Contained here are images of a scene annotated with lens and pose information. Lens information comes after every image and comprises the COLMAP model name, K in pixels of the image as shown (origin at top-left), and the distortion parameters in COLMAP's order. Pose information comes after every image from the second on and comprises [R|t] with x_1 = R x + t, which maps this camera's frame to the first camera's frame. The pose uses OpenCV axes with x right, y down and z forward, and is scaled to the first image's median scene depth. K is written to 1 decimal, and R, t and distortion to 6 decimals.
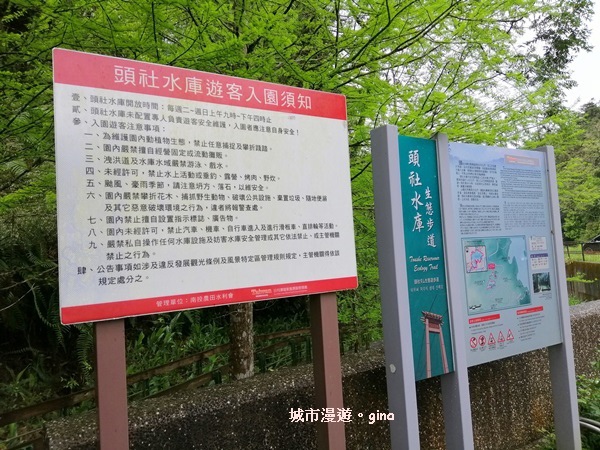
lens RADIAL K [[455.3, 0, 300.0], [0, 455.3, 225.0], [0, 0, 1]] dist [0.068505, -0.117881]
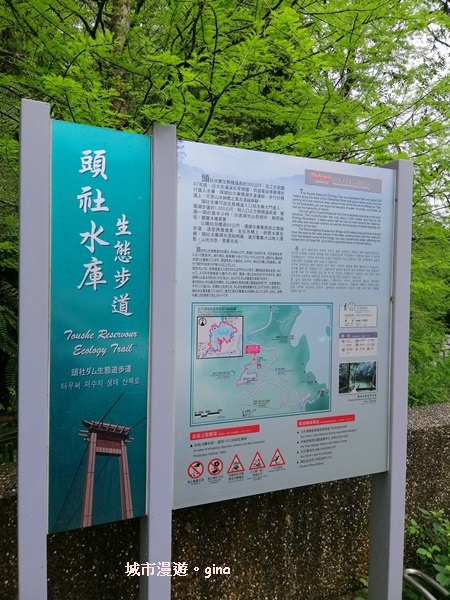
lens RADIAL K [[455.3, 0, 225.0], [0, 455.3, 300.0], [0, 0, 1]] dist [0.068505, -0.117881]
pose [[0.988070, 0.070554, -0.136896, 0.461228], [-0.057765, 0.993776, 0.095252, -0.034419], [0.142765, -0.086208, 0.985995, 0.388026]]
